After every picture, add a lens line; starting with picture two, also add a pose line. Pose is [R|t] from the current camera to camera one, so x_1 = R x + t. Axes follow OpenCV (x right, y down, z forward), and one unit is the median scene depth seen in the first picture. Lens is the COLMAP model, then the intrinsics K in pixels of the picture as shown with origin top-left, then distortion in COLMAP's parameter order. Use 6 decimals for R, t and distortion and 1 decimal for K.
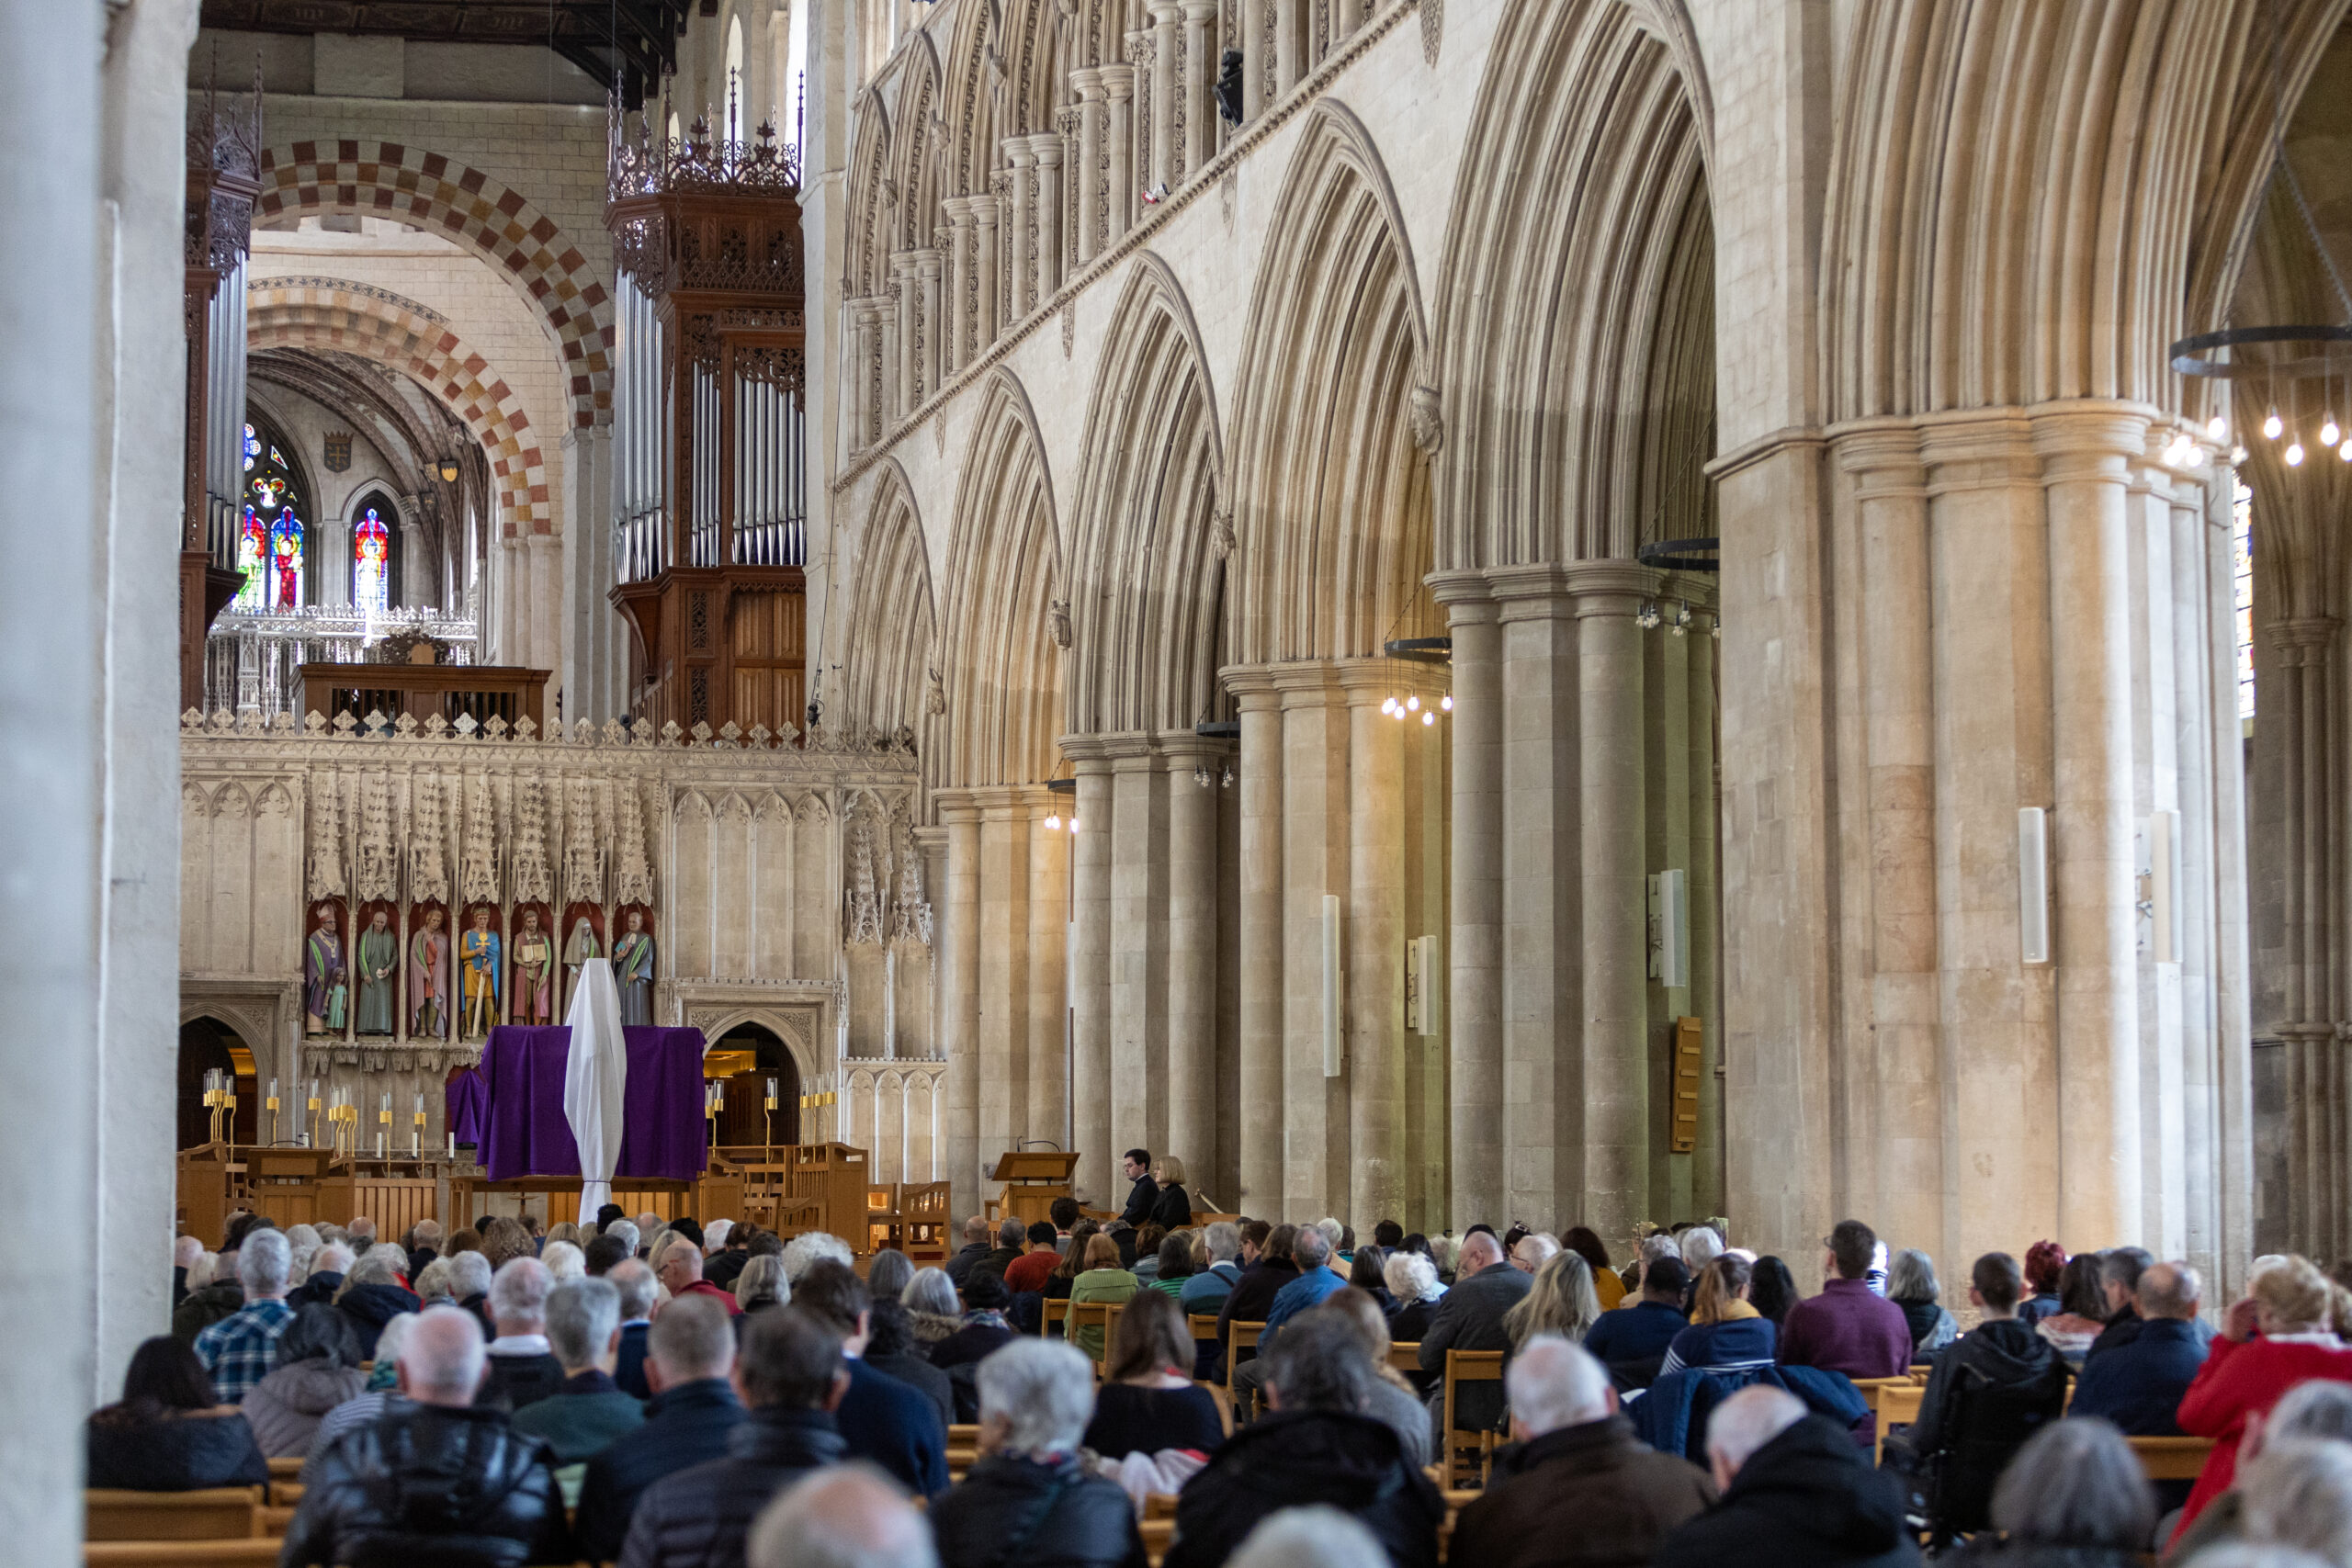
lens RADIAL K [[4782.5, 0, 1291.4], [0, 4782.5, 810.7], [0, 0, 1]] dist [-0.051280, 0.000000]
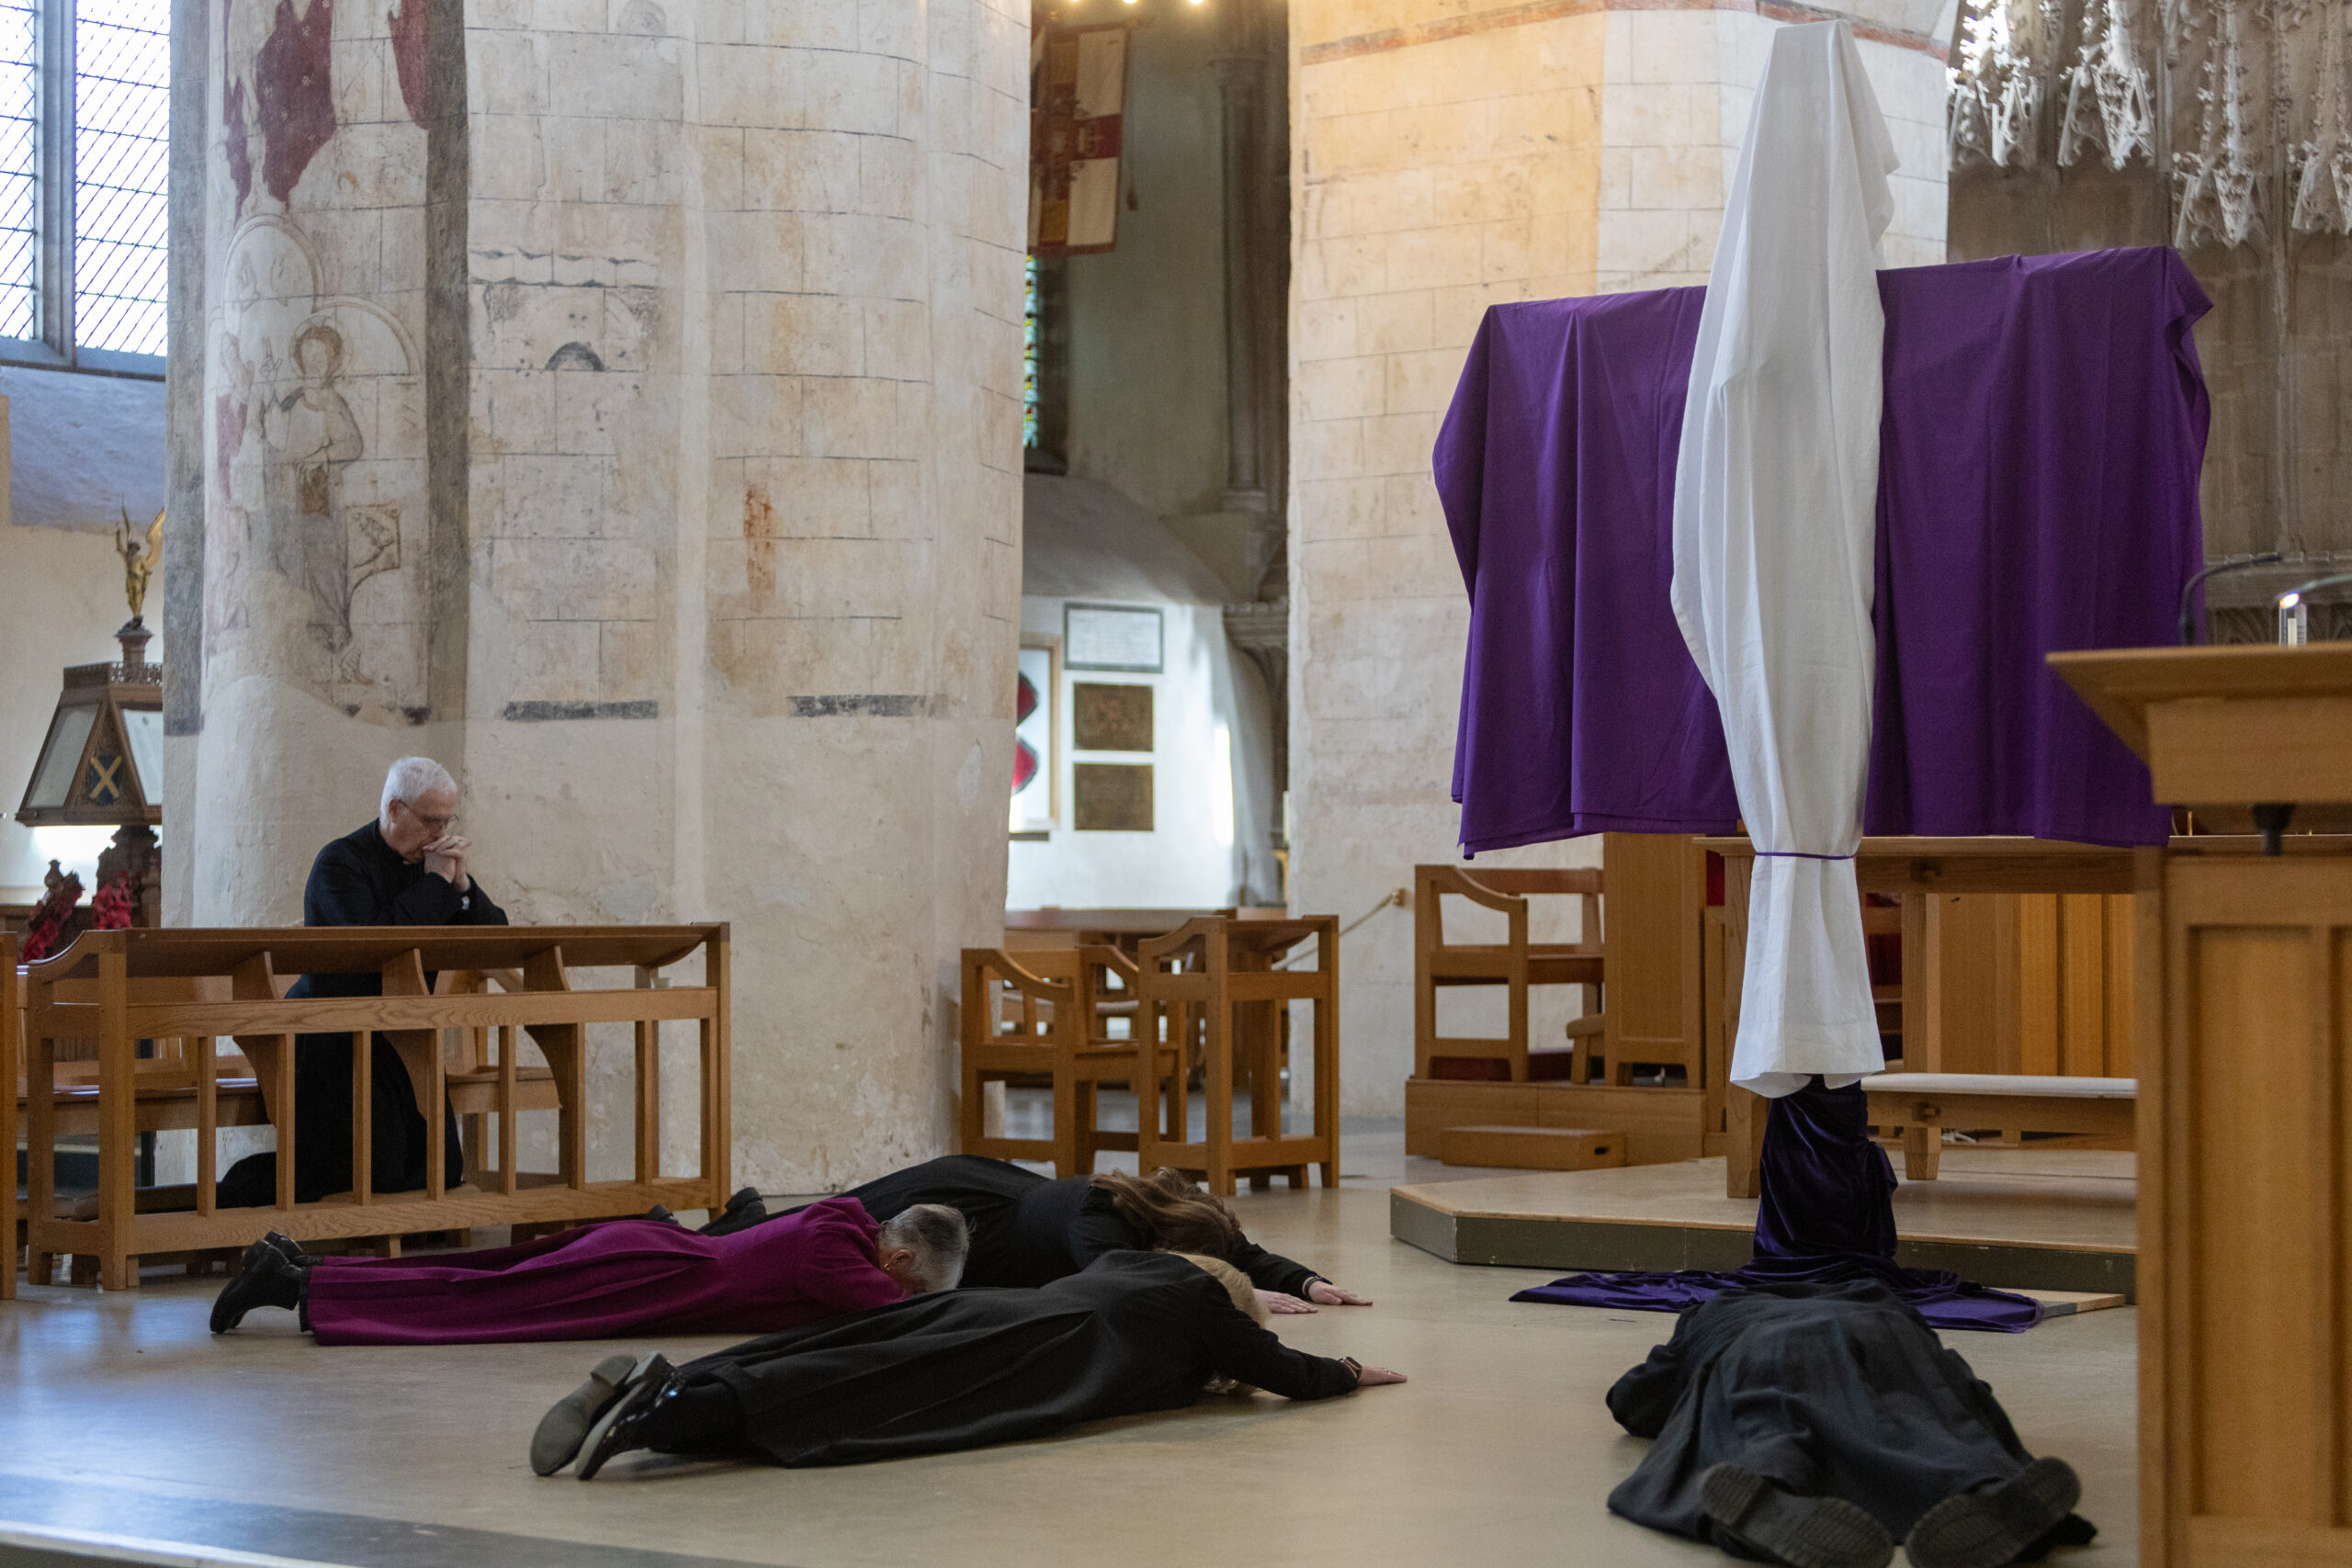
lens RADIAL K [[4782.5, 0, 1208.1], [0, 4782.5, 789.4], [0, 0, 1]] dist [-0.051280, 0.000000]
pose [[0.596985, -0.018477, -0.802039, 0.038298], [0.067414, 0.997354, 0.027202, 0.050461], [0.799415, -0.070308, 0.596651, 0.636546]]
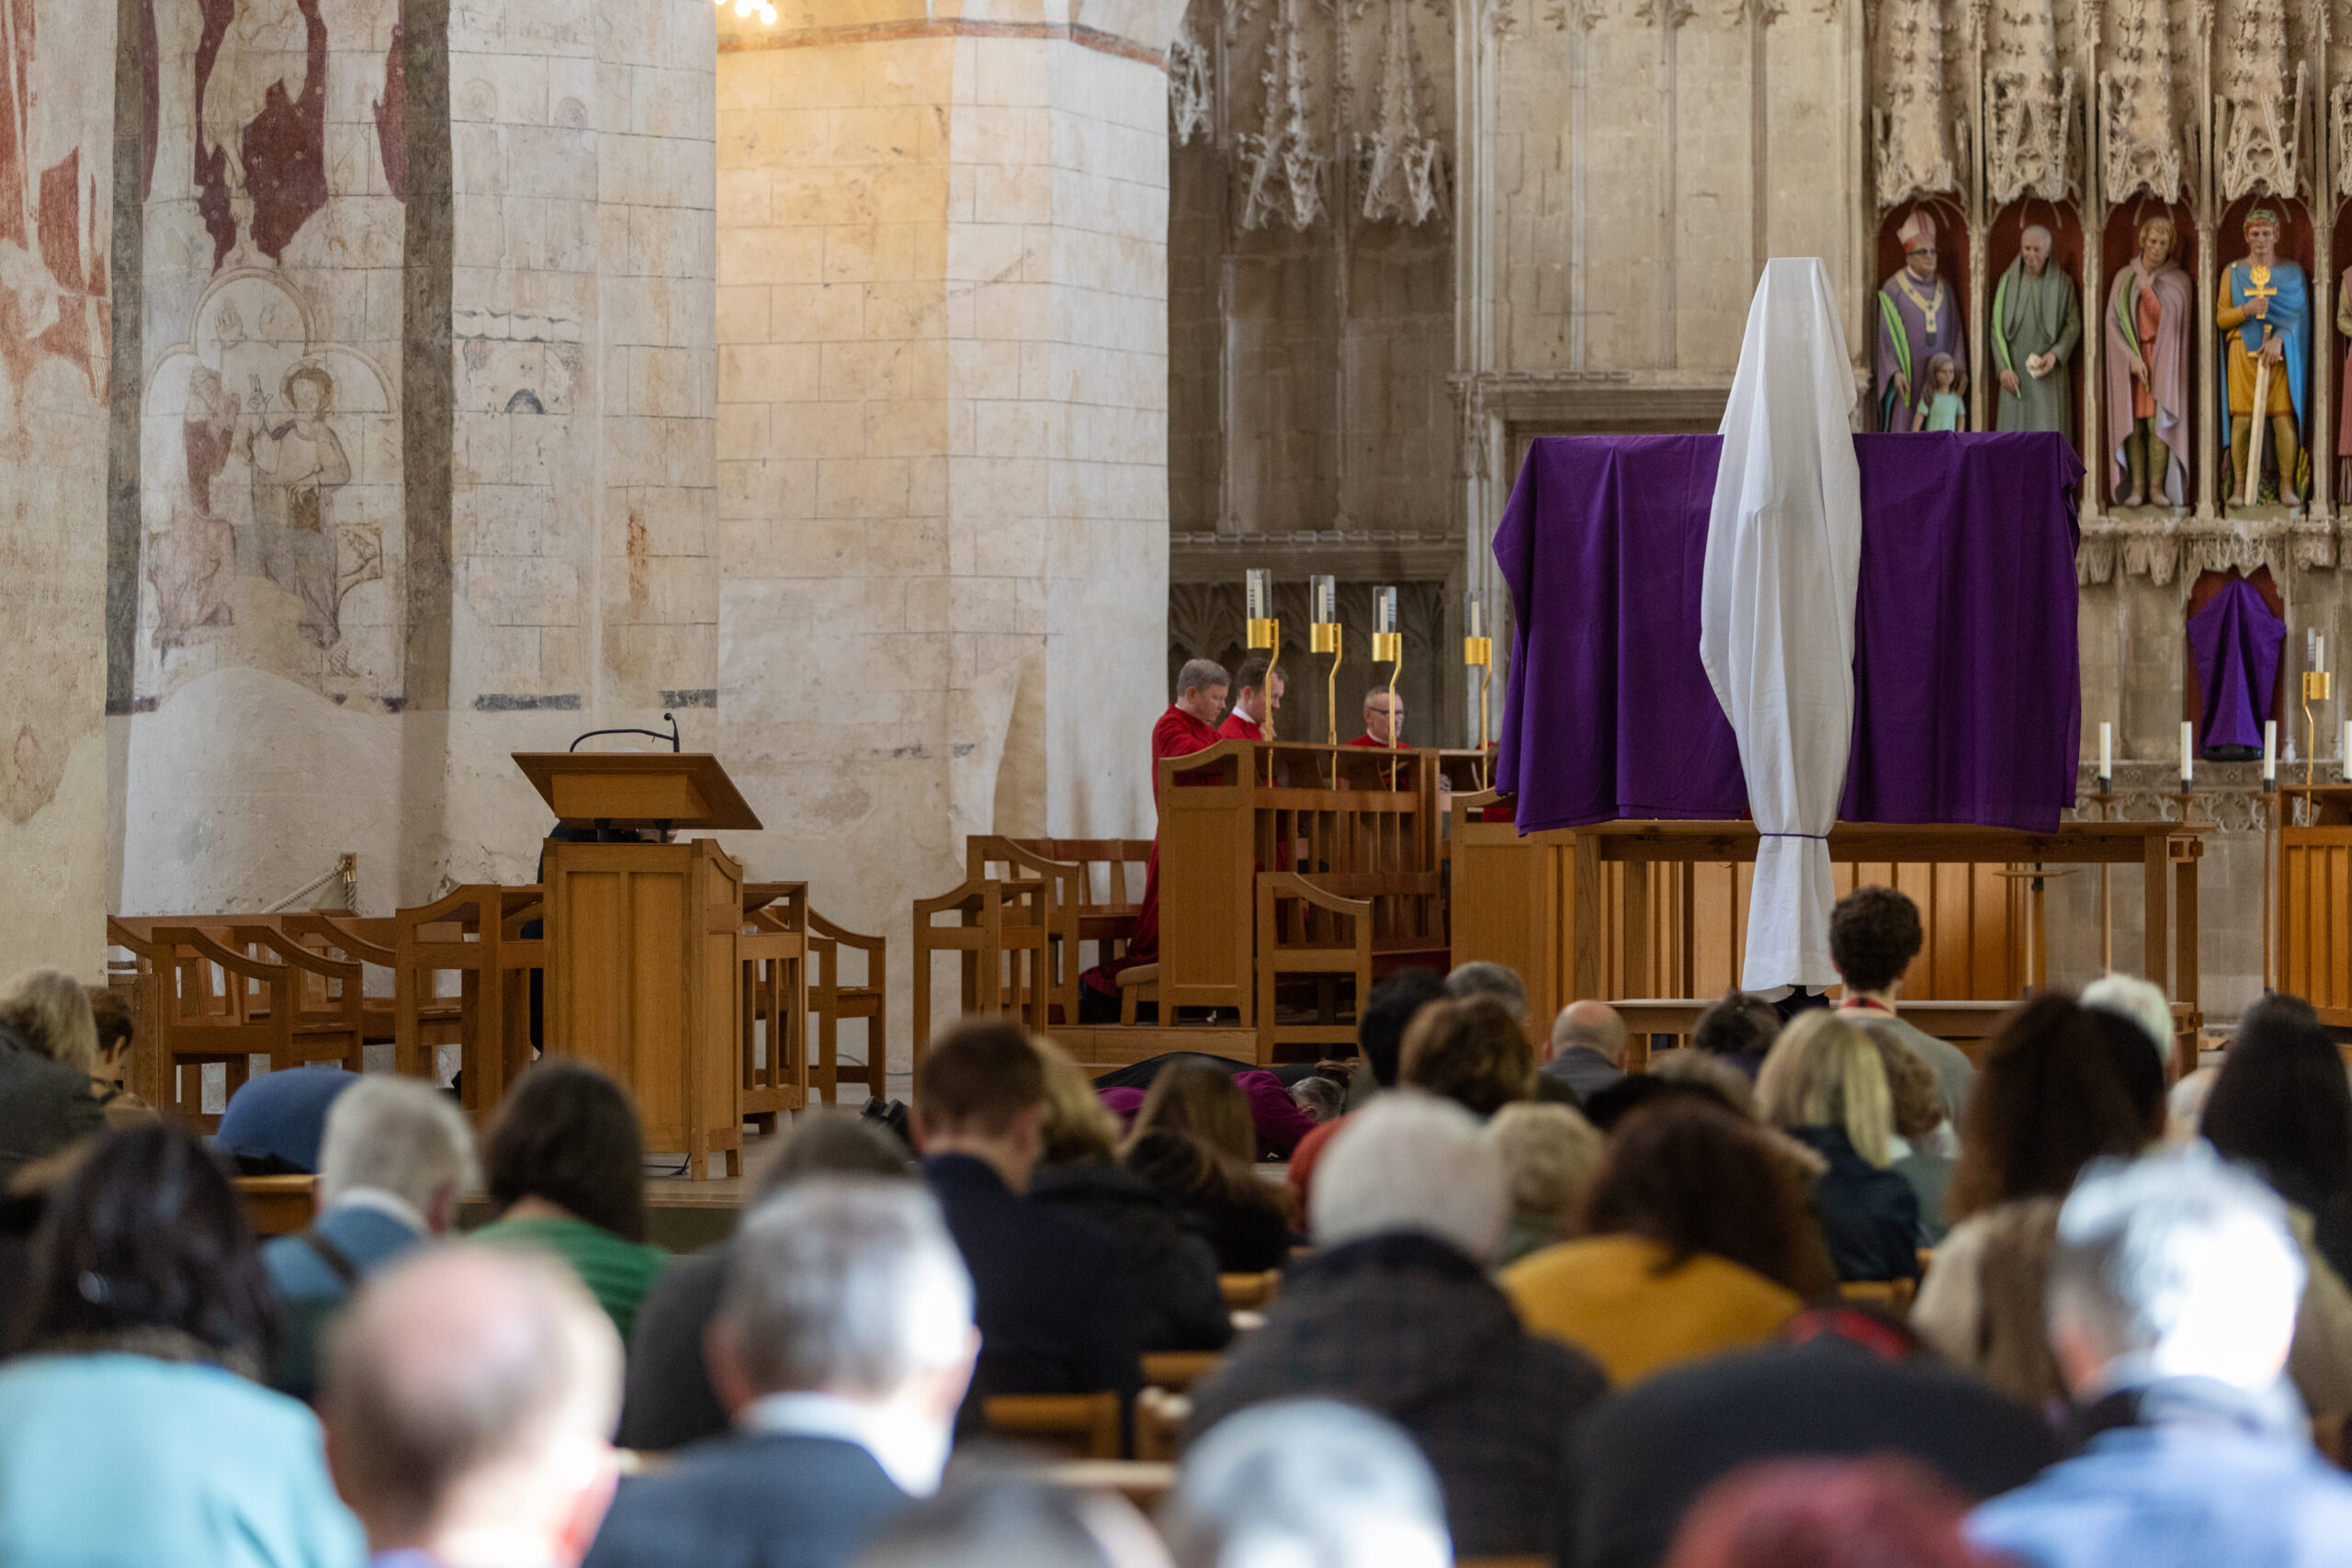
lens RADIAL K [[7634.9, 0, 1201.4], [0, 7634.9, 793.1], [0, 0, 1]] dist [-0.134564, 0.000000]
pose [[0.866494, -0.001690, -0.499184, 0.093966], [0.037837, 0.997340, 0.062301, 0.026683], [0.497751, -0.072871, 0.864253, 0.347879]]
